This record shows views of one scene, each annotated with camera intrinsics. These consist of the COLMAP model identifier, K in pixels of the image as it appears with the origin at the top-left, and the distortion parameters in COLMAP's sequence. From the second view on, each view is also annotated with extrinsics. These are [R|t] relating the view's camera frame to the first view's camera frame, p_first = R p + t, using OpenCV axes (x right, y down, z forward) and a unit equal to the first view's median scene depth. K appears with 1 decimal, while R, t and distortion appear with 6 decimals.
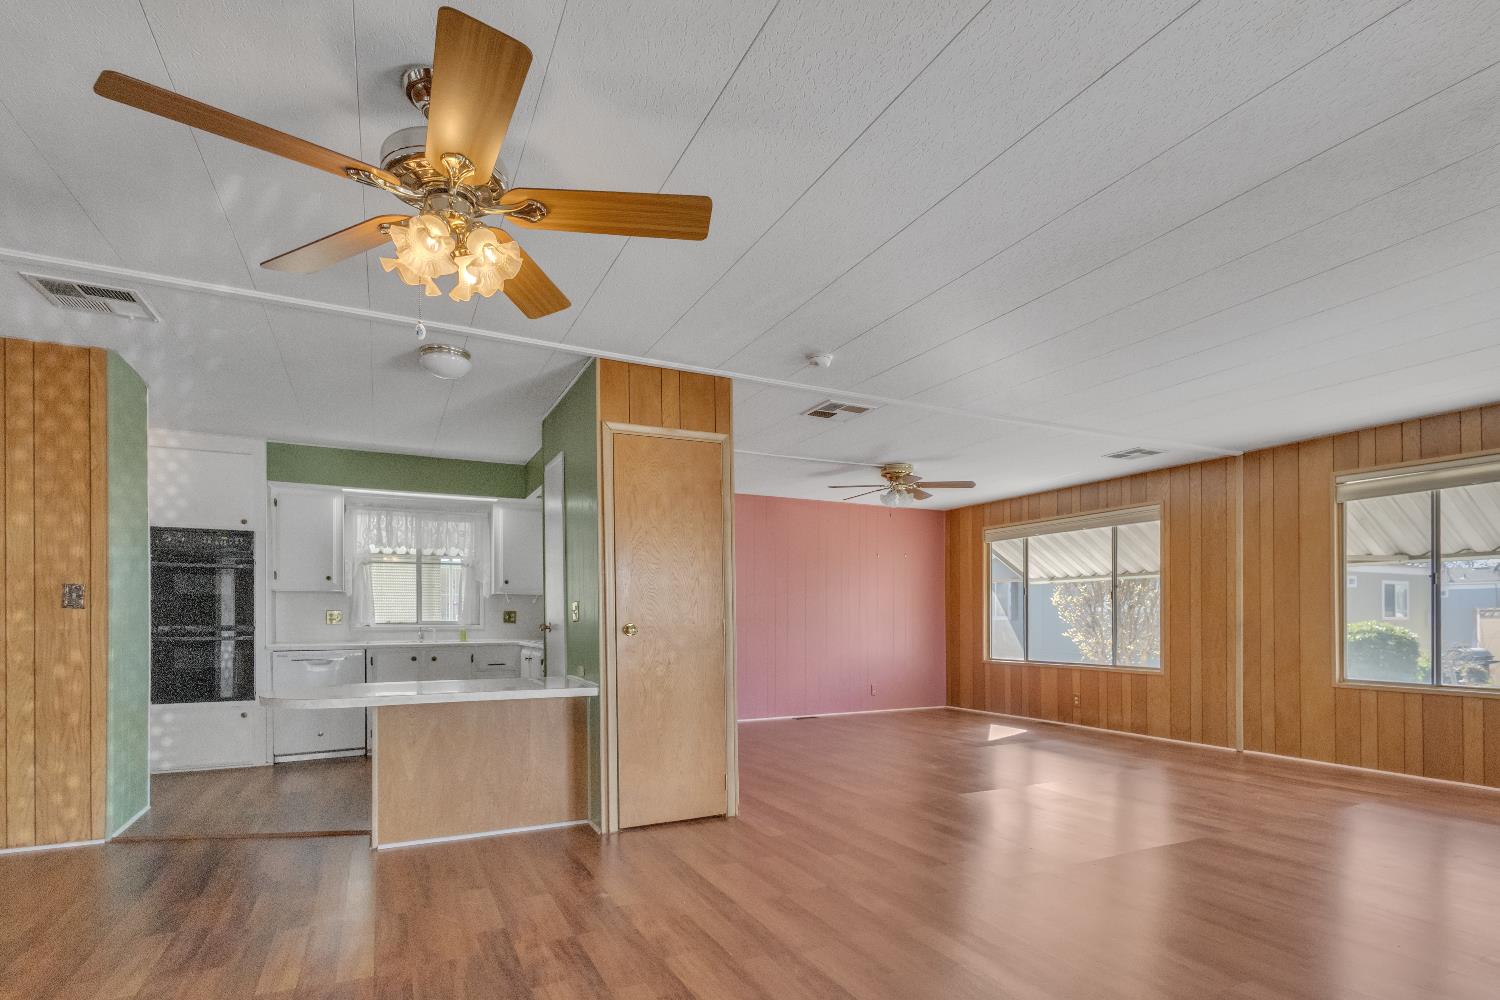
lens RADIAL K [[773.2, 0, 778.2], [0, 773.2, 625.5], [0, 0, 1]] dist [0.001870, 0.000039]
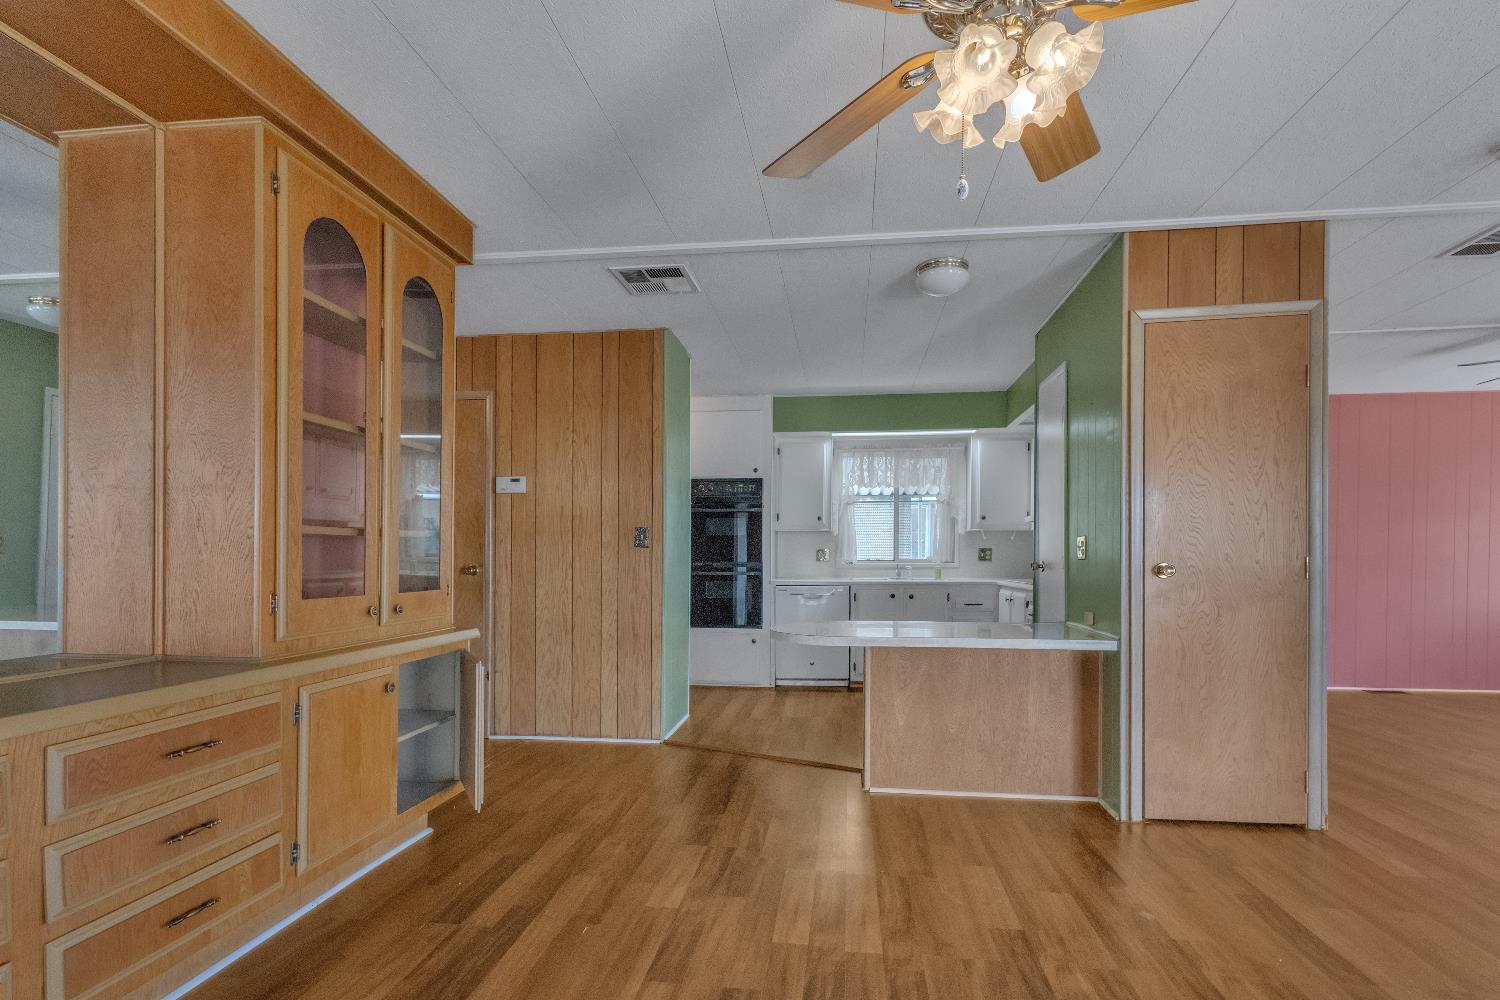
lens RADIAL K [[765.3, 0, 749.7], [0, 765.3, 561.9], [0, 0, 1]] dist [-0.000788, -0.000607]
pose [[0.823691, 0.004961, -0.567018, -0.082476], [-0.006240, 0.999980, -0.000316, -0.000145], [0.567005, 0.003799, 0.823705, 0.099408]]
